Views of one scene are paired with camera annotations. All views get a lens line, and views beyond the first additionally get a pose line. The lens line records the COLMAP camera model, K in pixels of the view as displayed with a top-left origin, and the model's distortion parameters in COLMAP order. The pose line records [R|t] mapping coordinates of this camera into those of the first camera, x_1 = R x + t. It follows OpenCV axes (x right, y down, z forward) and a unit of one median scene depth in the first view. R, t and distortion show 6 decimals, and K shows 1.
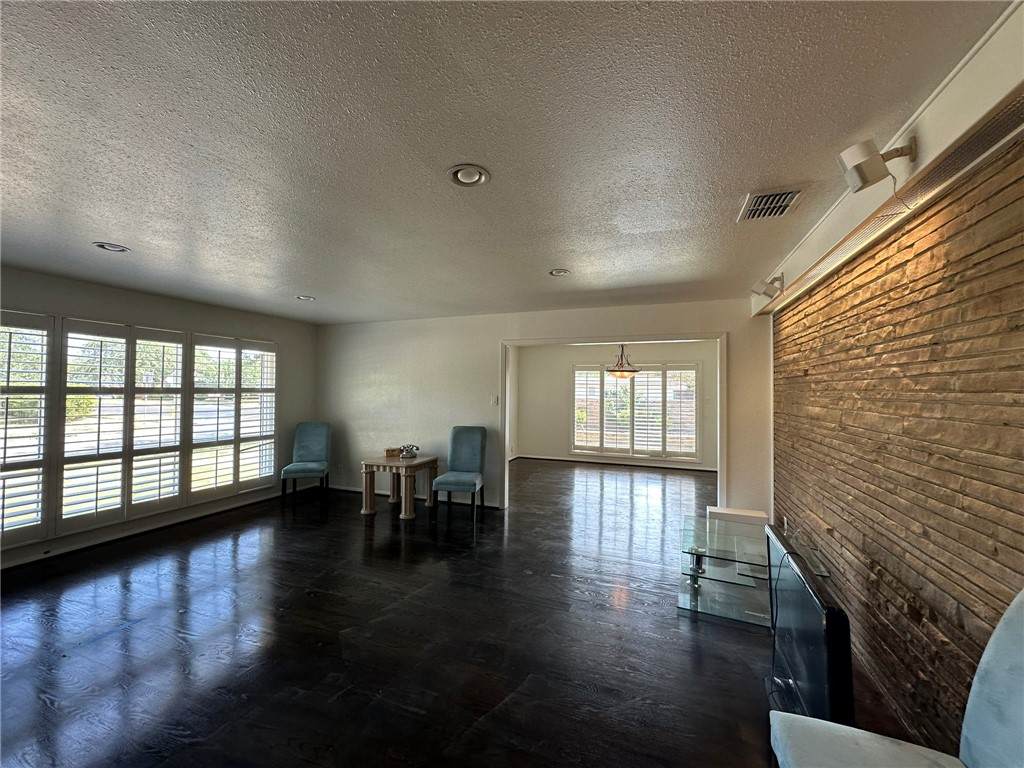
lens RADIAL K [[407.5, 0, 512.0], [0, 407.5, 384.0], [0, 0, 1]] dist [0.000160, -0.000018]
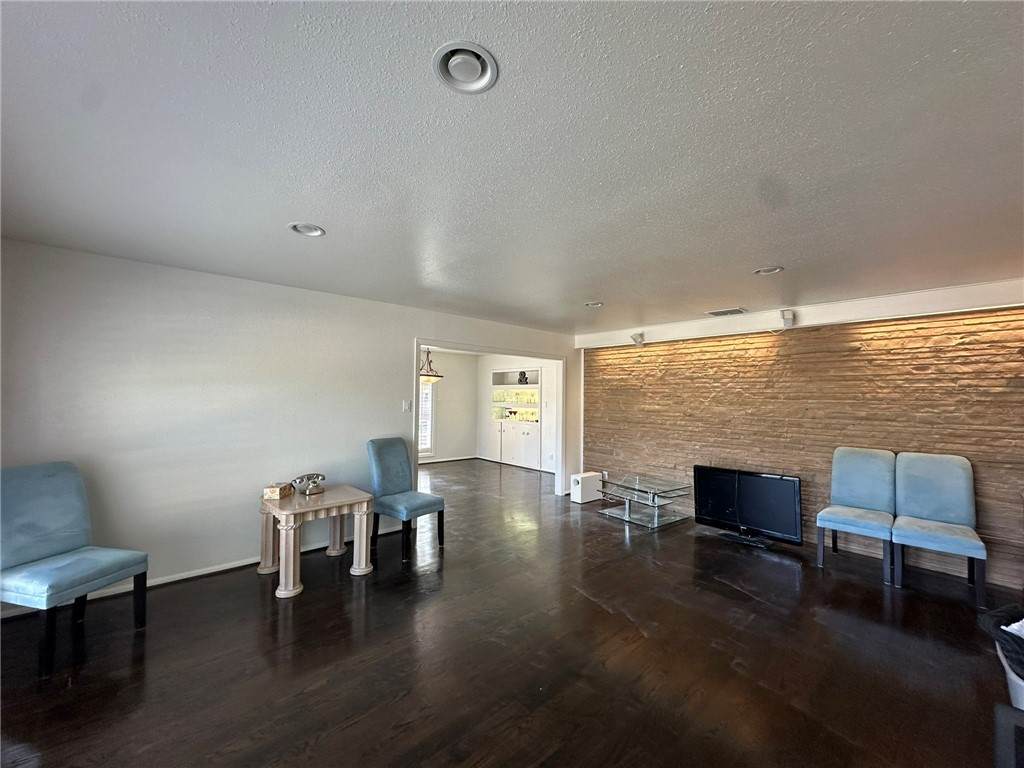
lens RADIAL K [[407.5, 0, 512.0], [0, 407.5, 384.0], [0, 0, 1]] dist [0.000160, -0.000018]
pose [[0.459600, 0.026128, 0.887742, -0.716359], [-0.024827, 0.999555, -0.016565, 0.001795], [-0.887779, -0.014427, 0.460043, 0.402906]]
